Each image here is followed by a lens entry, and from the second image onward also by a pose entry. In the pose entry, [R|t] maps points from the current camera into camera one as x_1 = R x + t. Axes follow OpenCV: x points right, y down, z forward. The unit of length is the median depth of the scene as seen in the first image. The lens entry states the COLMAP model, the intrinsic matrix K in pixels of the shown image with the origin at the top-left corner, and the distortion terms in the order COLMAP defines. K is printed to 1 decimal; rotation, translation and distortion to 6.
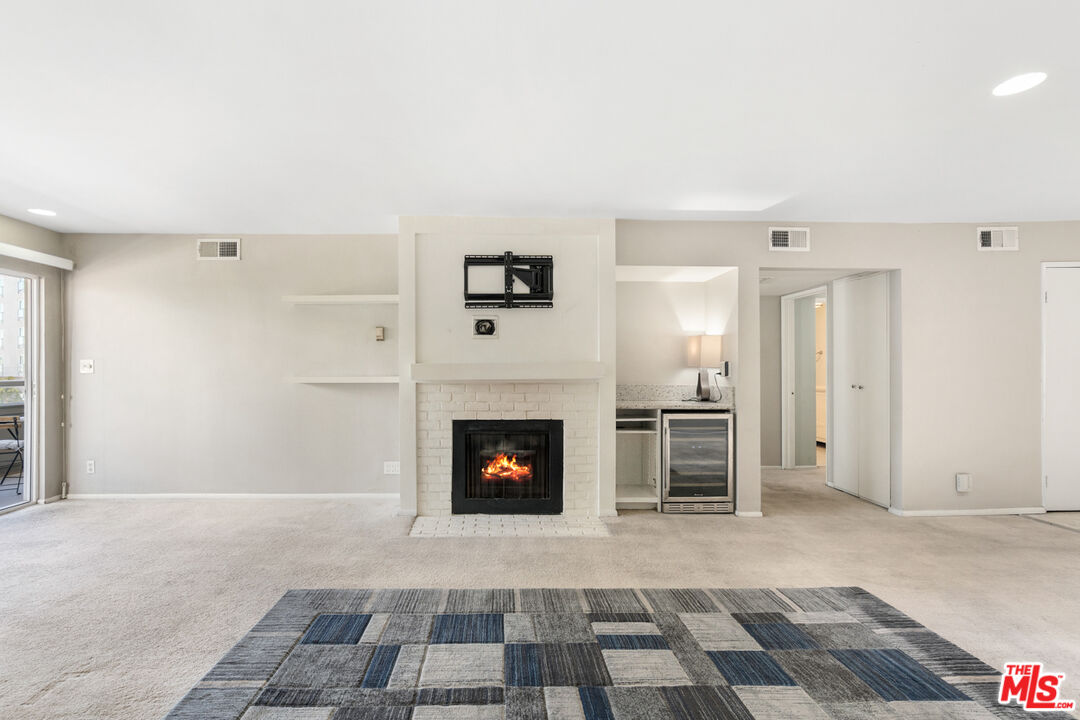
lens RADIAL K [[504.4, 0, 537.1], [0, 504.4, 374.6], [0, 0, 1]] dist [-0.004984, -0.000564]
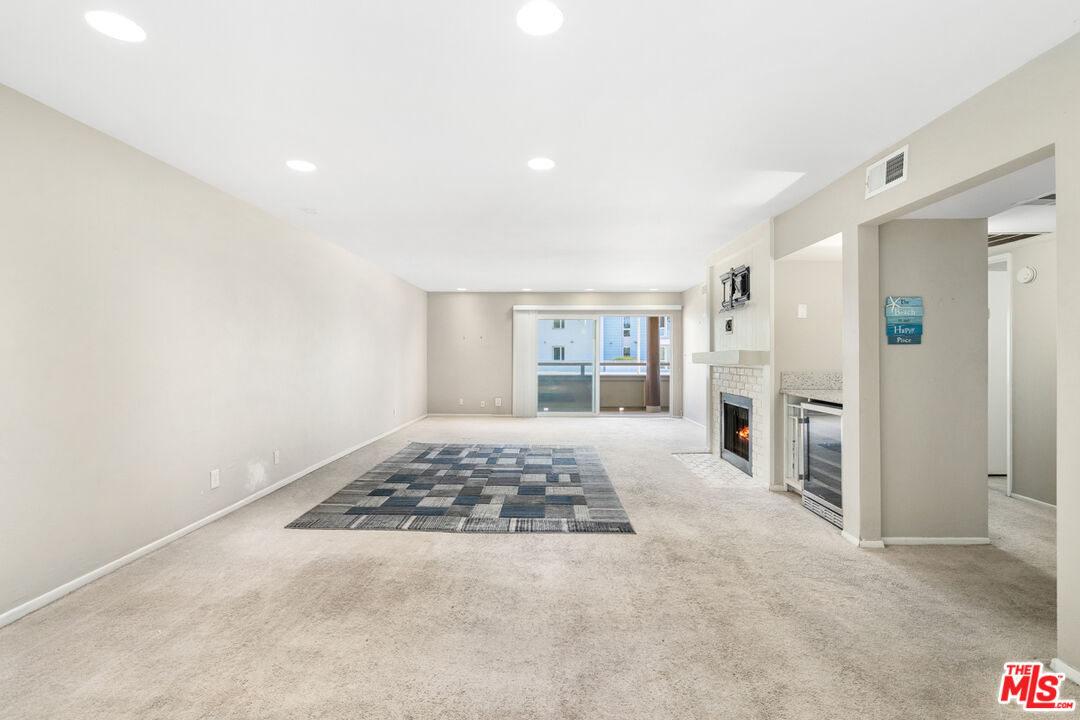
lens RADIAL K [[493.3, 0, 536.8], [0, 493.3, 355.4], [0, 0, 1]] dist [-0.003892, 0.000380]
pose [[-0.046861, -0.003765, -0.998894, 1.248712], [-0.005961, 0.999976, -0.003489, -0.005668], [0.998884, 0.005791, -0.046883, 0.540555]]
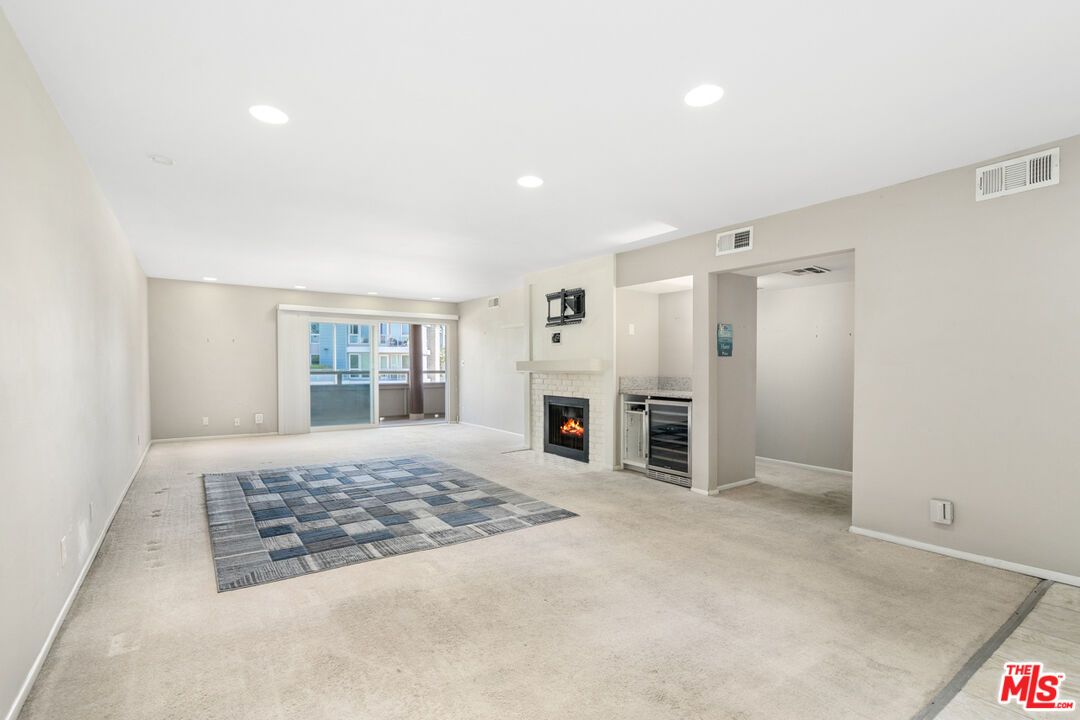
lens RADIAL K [[504.4, 0, 537.1], [0, 504.4, 374.6], [0, 0, 1]] dist [-0.004984, -0.000564]
pose [[0.557010, 0.015062, -0.830369, 1.185047], [-0.005304, 0.999880, 0.014579, -0.001166], [0.830489, -0.003716, 0.557023, 0.061984]]
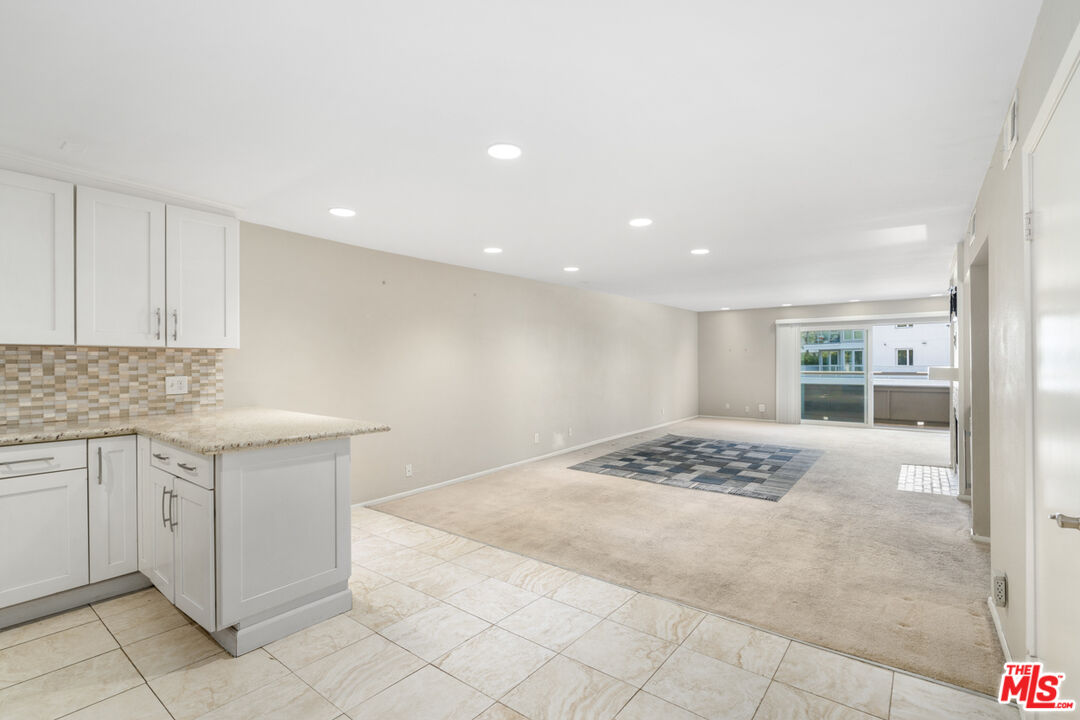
lens RADIAL K [[493.3, 0, 536.8], [0, 493.3, 355.4], [0, 0, 1]] dist [-0.003892, 0.000380]
pose [[-0.629869, -0.006408, -0.776675, 1.661561], [0.001638, 0.999953, -0.009579, -0.044016], [0.776700, -0.007305, -0.629828, 0.953581]]
